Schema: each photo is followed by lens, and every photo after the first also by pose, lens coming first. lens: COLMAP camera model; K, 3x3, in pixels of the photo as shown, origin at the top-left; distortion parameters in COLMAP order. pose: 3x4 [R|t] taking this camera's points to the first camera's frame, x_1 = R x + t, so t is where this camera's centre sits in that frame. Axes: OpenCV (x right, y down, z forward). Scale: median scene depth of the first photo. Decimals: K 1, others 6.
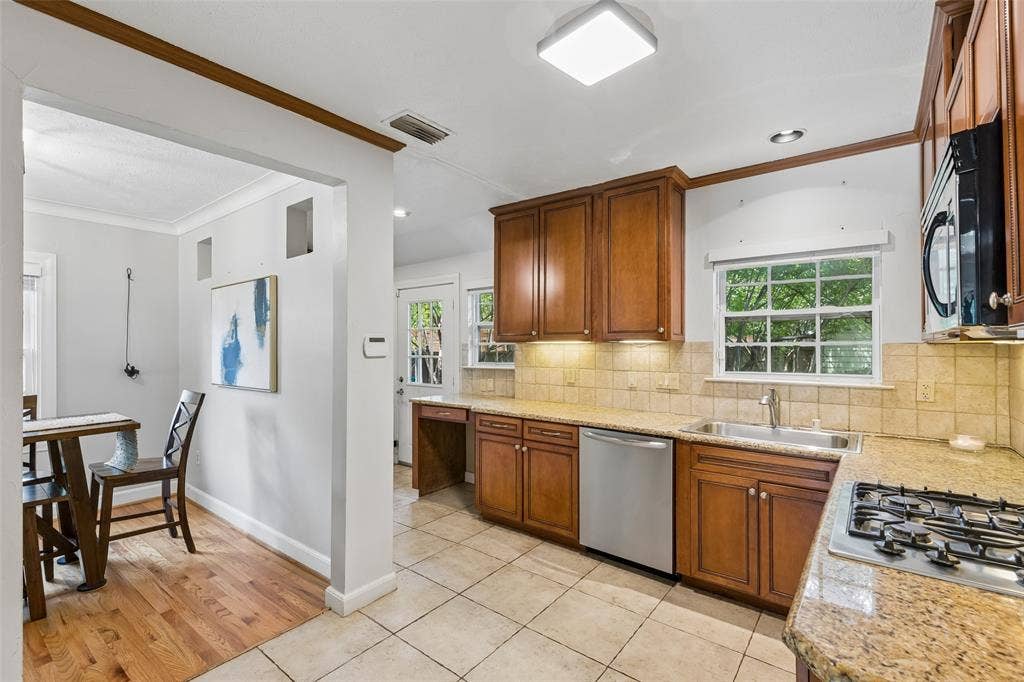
lens RADIAL K [[463.9, 0, 516.1], [0, 463.9, 340.8], [0, 0, 1]] dist [0.004869, 0.000764]
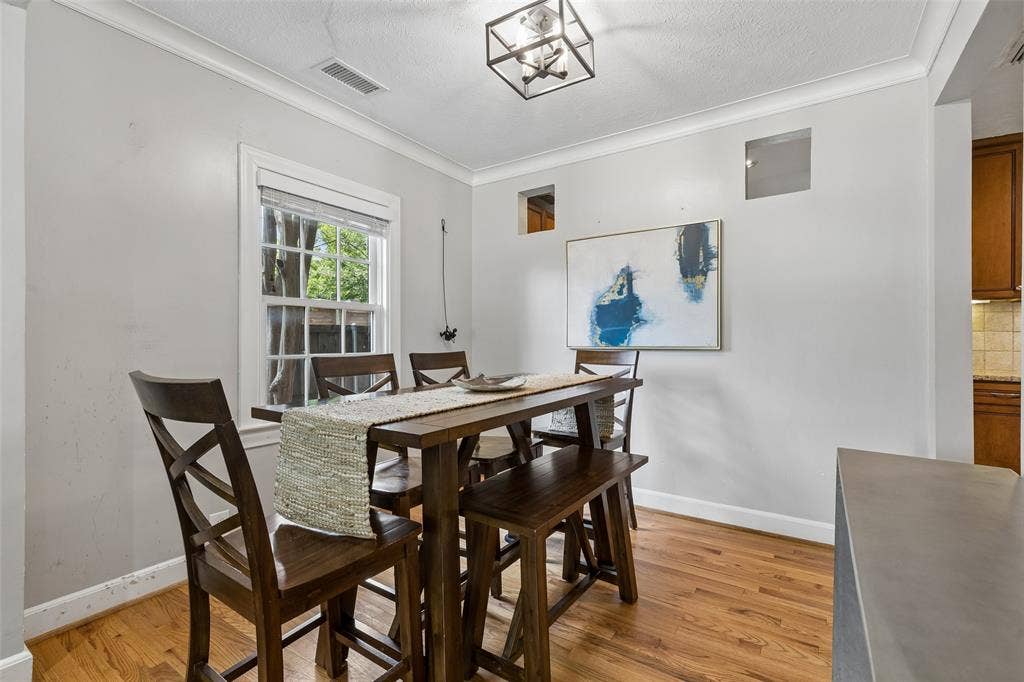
lens RADIAL K [[463.9, 0, 509.1], [0, 463.9, 339.3], [0, 0, 1]] dist [0.004869, 0.000764]
pose [[0.997497, 0.003290, 0.070633, -0.756805], [-0.004275, 0.999896, 0.013807, 0.060720], [-0.070580, -0.014074, 0.997407, 0.101827]]
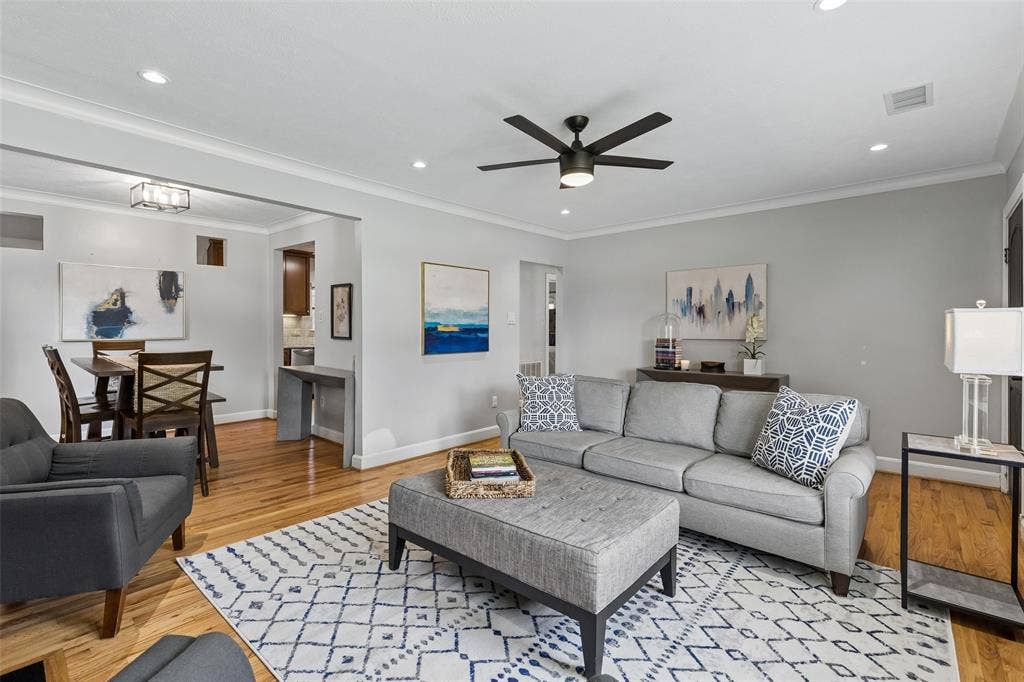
lens RADIAL K [[463.9, 0, 510.7], [0, 463.9, 336.0], [0, 0, 1]] dist [0.004869, 0.000764]
pose [[0.049141, -0.007223, 0.998766, -1.671591], [-0.009311, 0.999927, 0.007690, 0.056932], [-0.998748, -0.009678, 0.049070, -0.228889]]
